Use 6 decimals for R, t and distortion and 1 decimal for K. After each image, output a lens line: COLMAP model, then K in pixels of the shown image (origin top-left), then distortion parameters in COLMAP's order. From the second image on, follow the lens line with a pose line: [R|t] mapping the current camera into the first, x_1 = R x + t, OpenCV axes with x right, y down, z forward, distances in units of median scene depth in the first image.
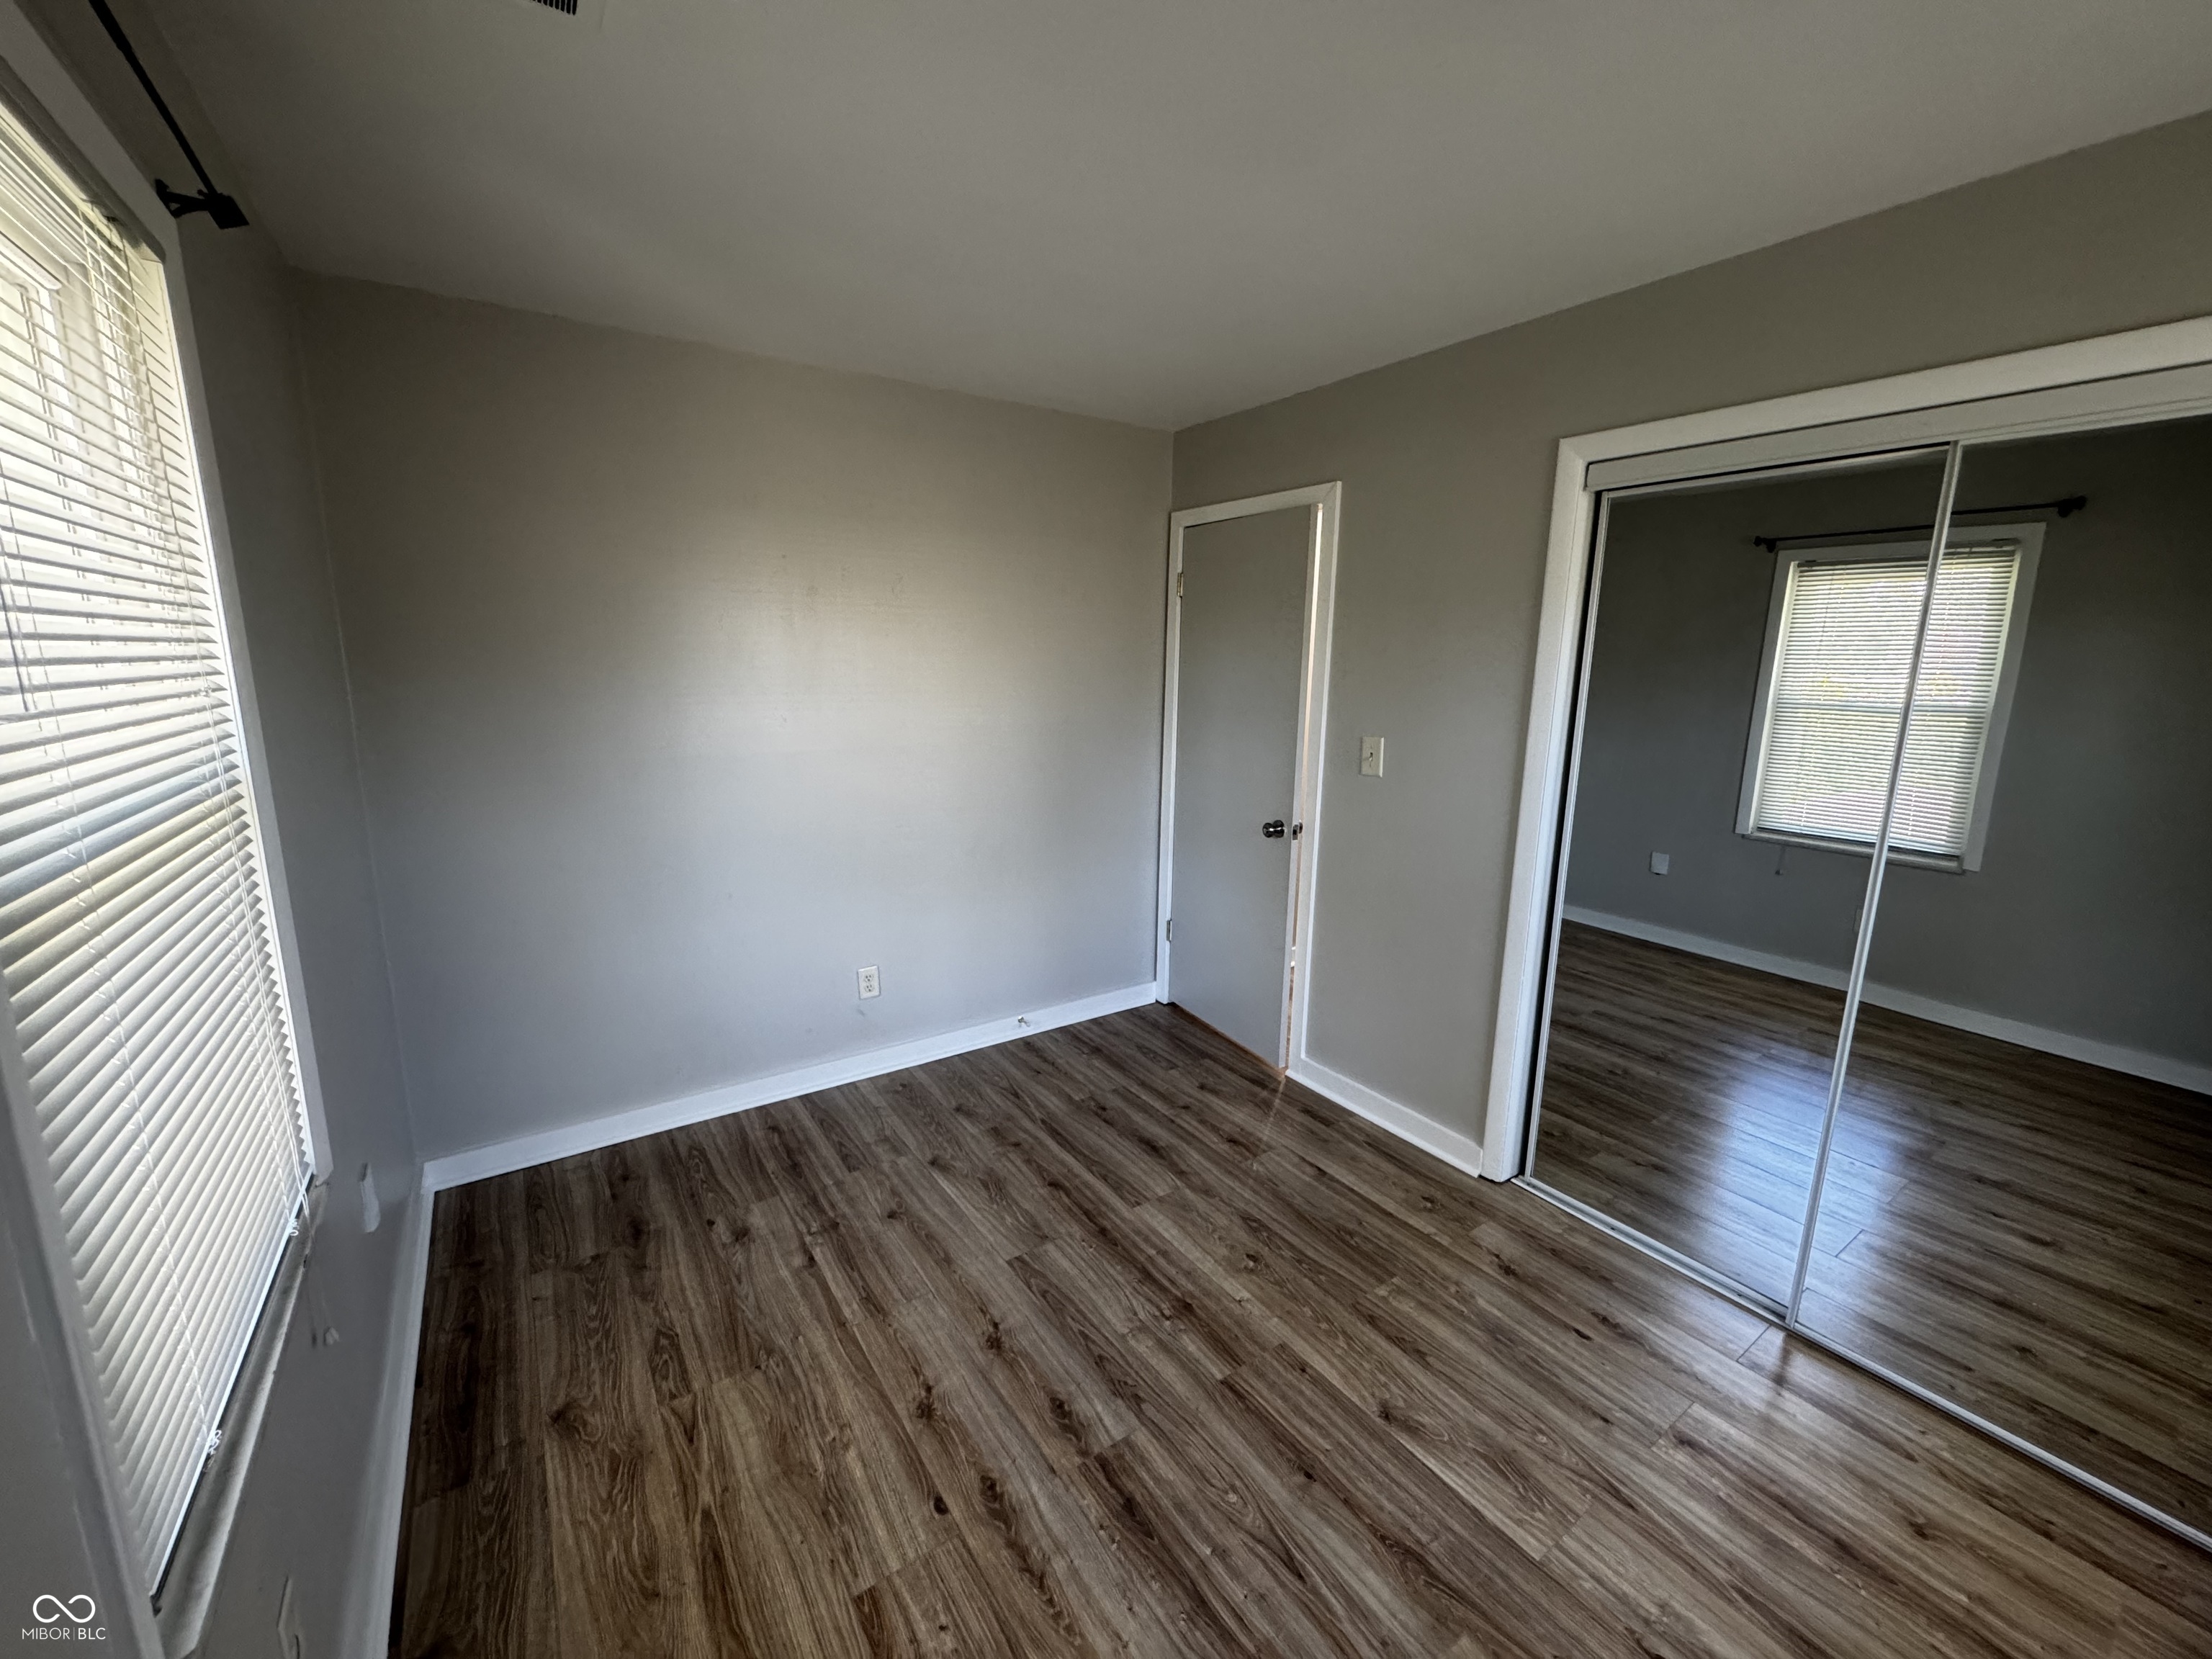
lens RADIAL K [[882.2, 0, 1106.0], [0, 882.2, 829.5], [0, 0, 1]] dist [0.000259, 0.000268]
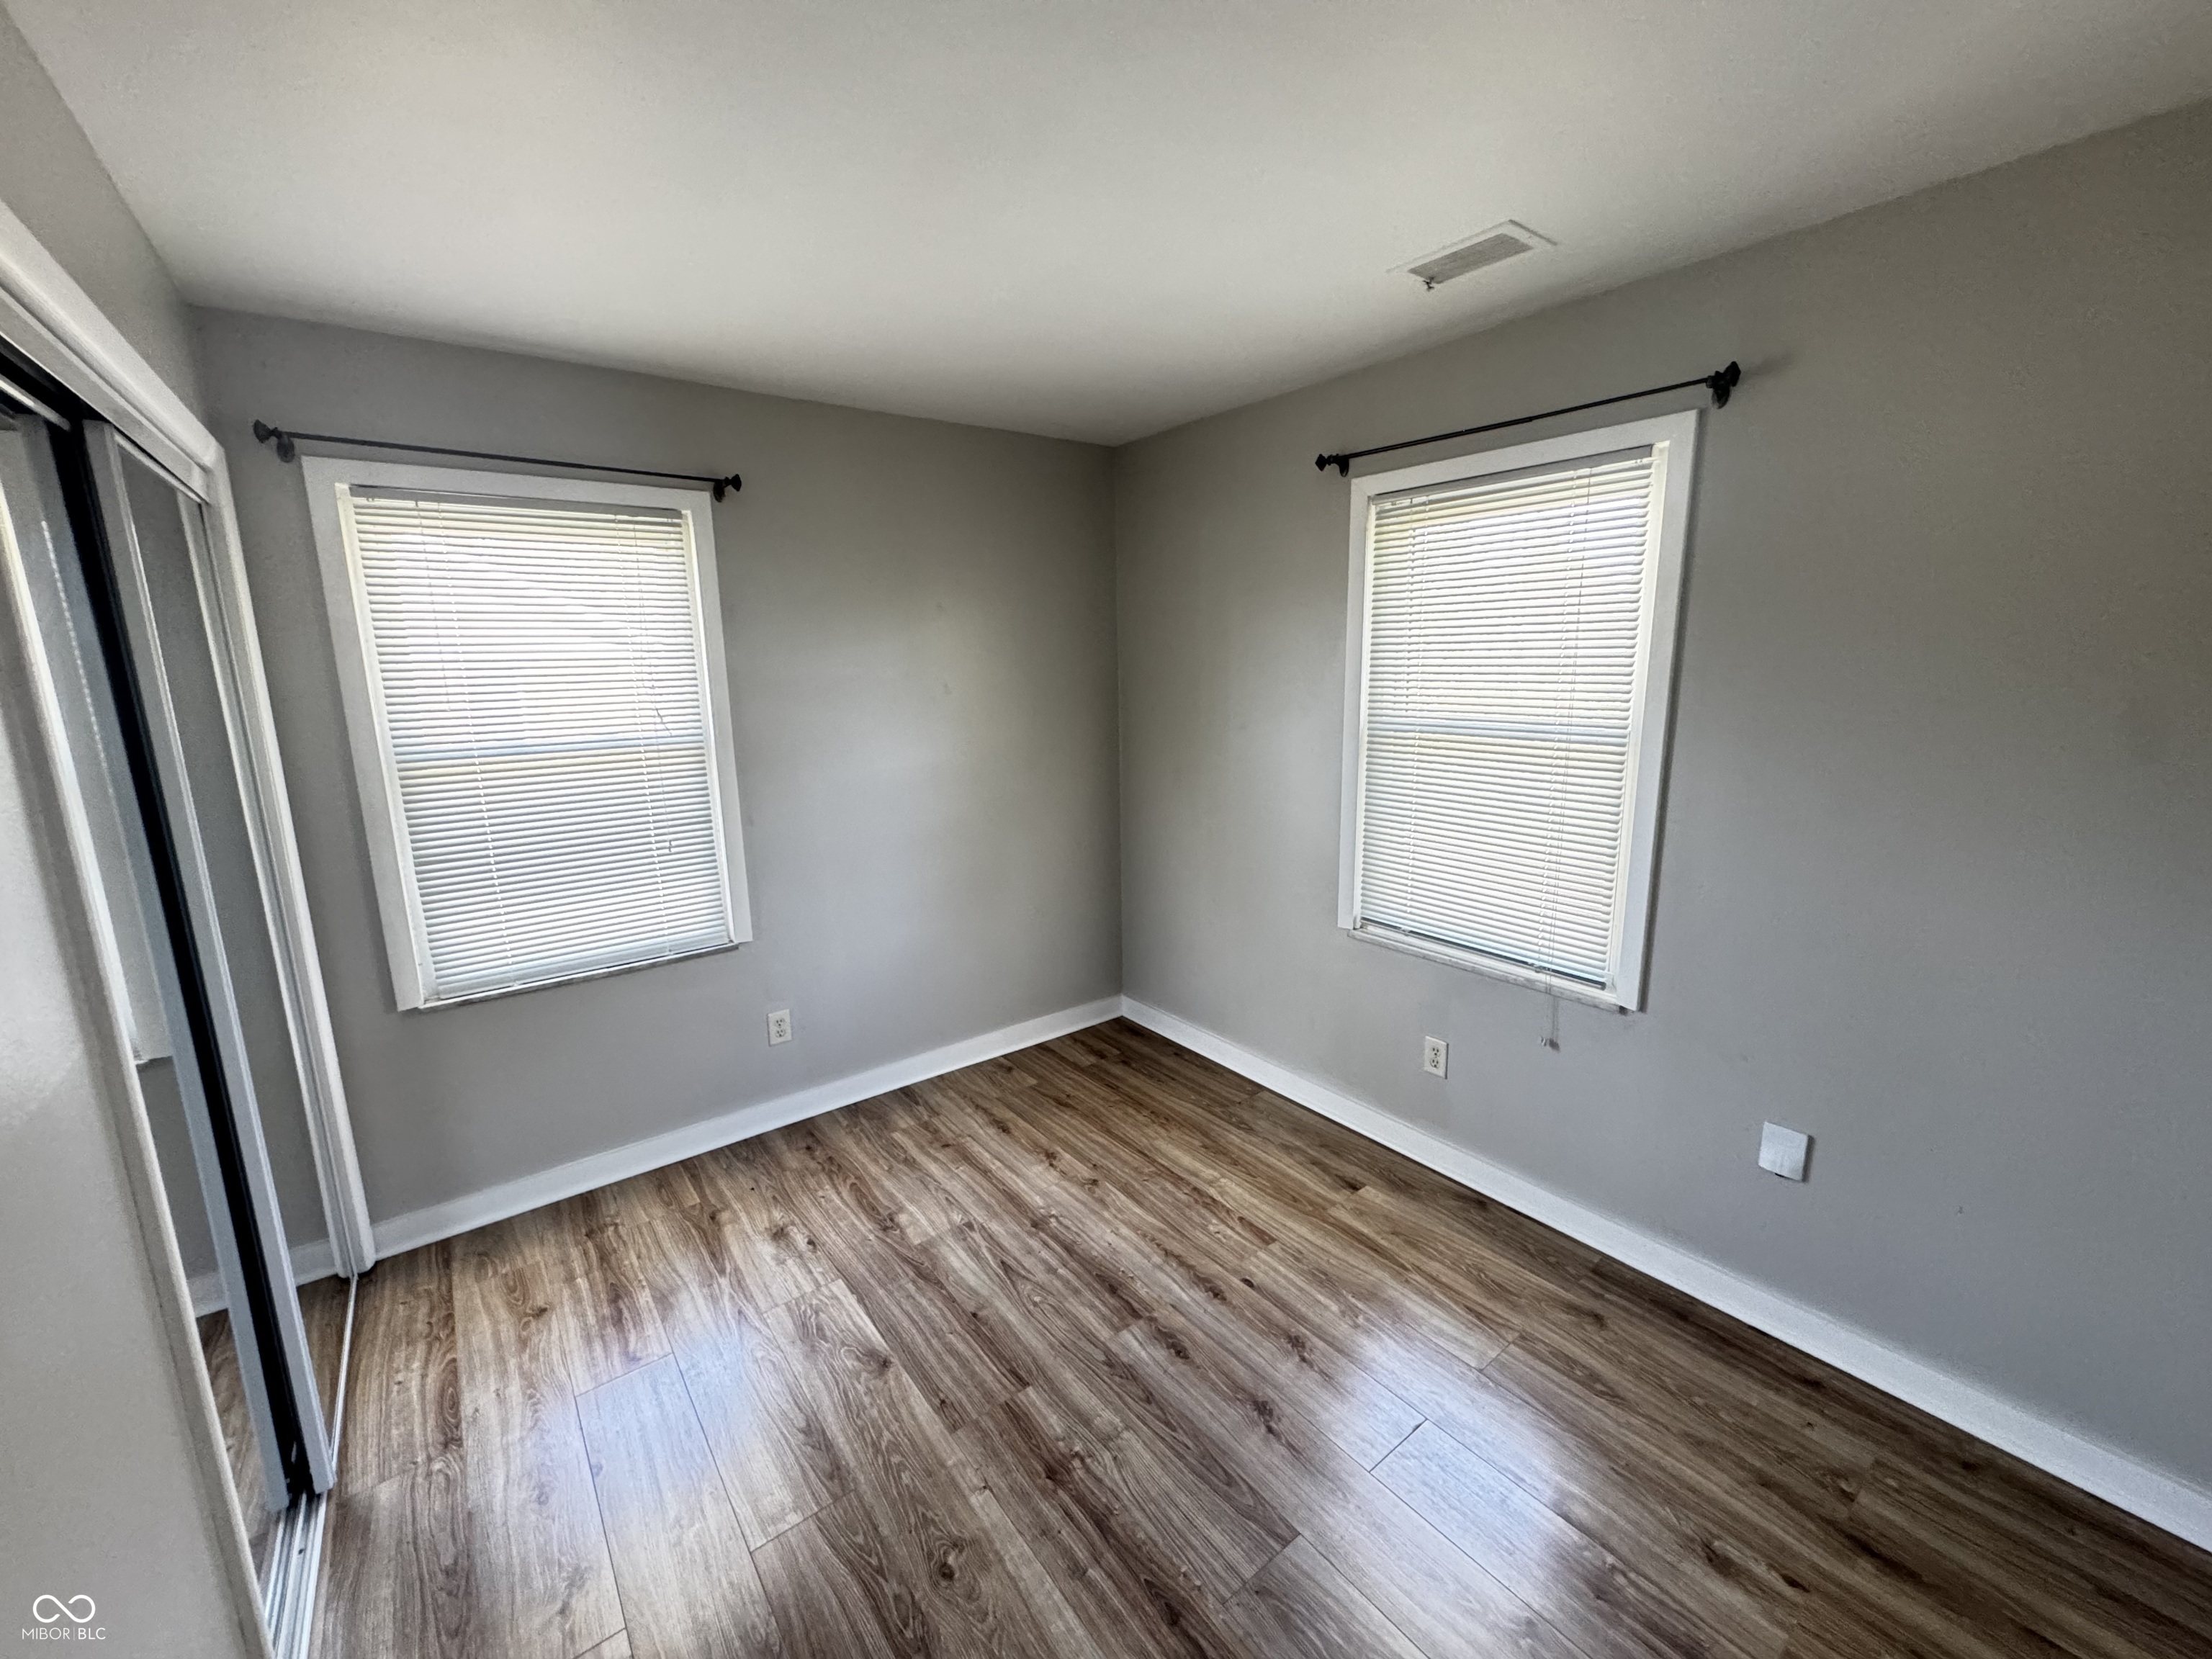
lens RADIAL K [[882.2, 0, 1106.0], [0, 882.2, 829.5], [0, 0, 1]] dist [0.000259, 0.000268]
pose [[-0.998538, 0.012882, -0.052505, 0.084255], [-0.008071, 0.924793, 0.380384, -0.354944], [0.053456, 0.380252, -0.923337, 1.667014]]
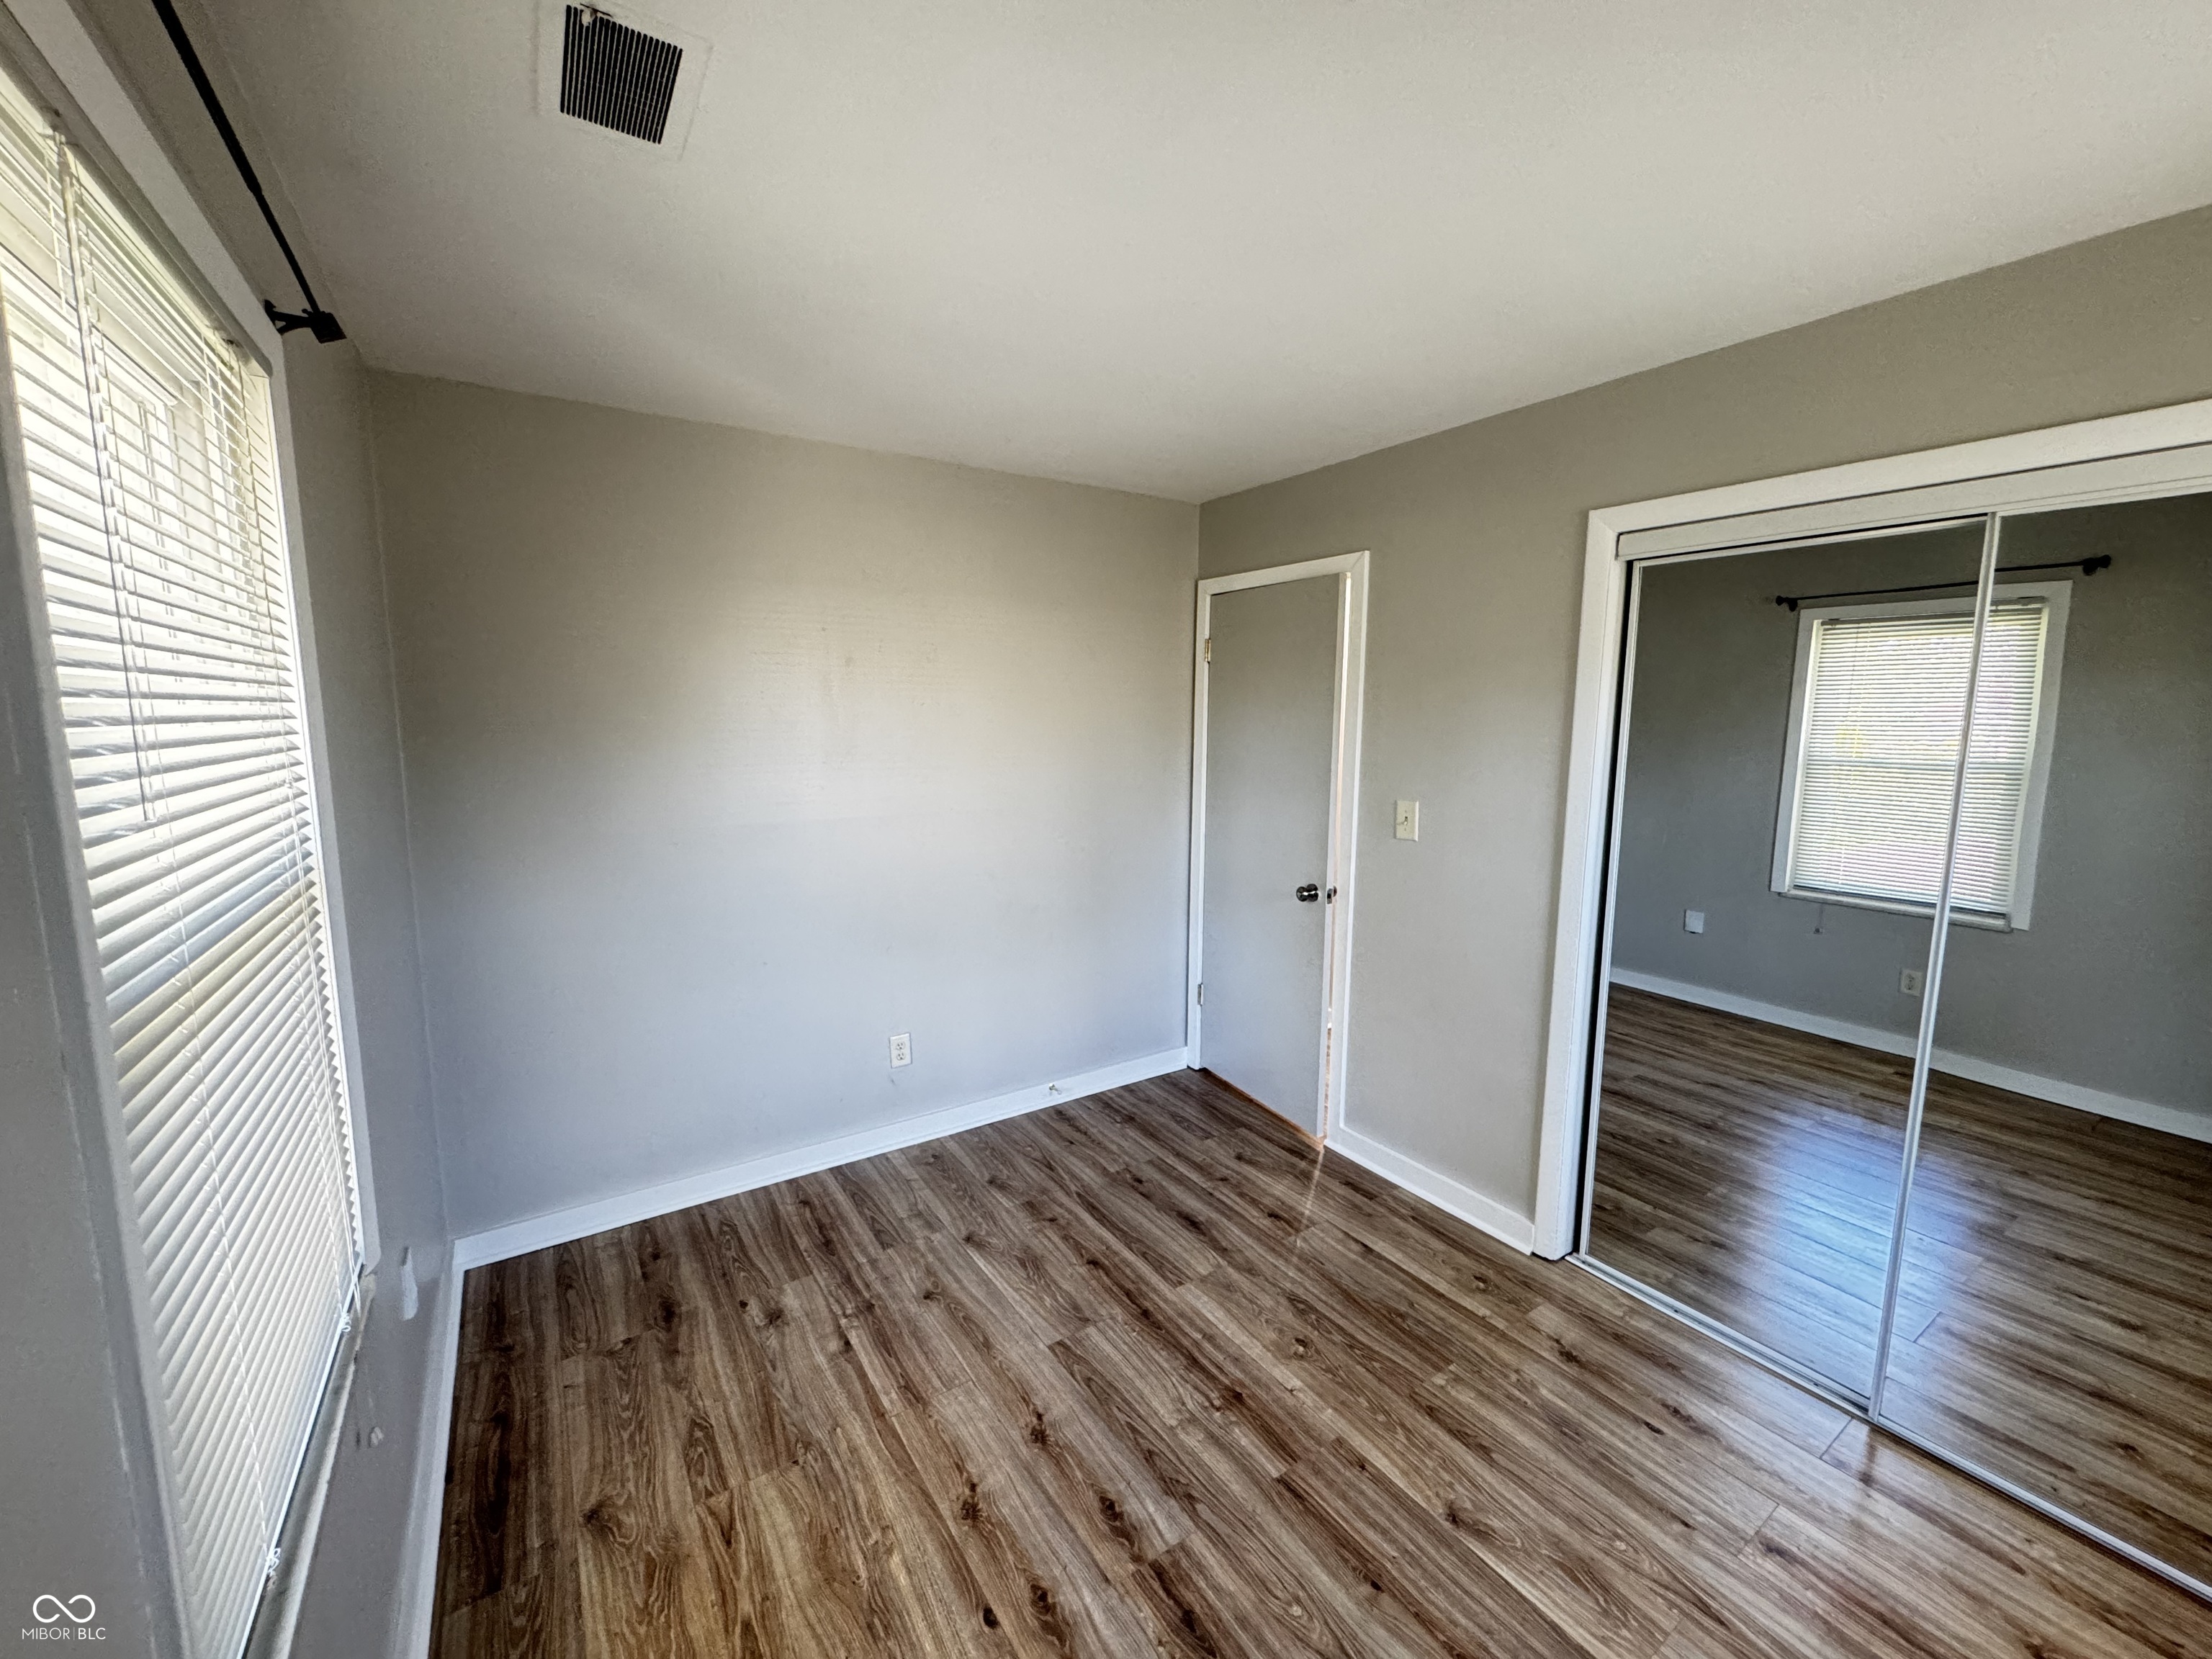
lens RADIAL K [[882.2, 0, 1106.0], [0, 882.2, 829.5], [0, 0, 1]] dist [0.000259, 0.000268]
pose [[0.999860, -0.007113, -0.015123, -0.034889], [0.006171, 0.998090, -0.061468, -0.019585], [0.015532, 0.061366, 0.997994, -0.000723]]
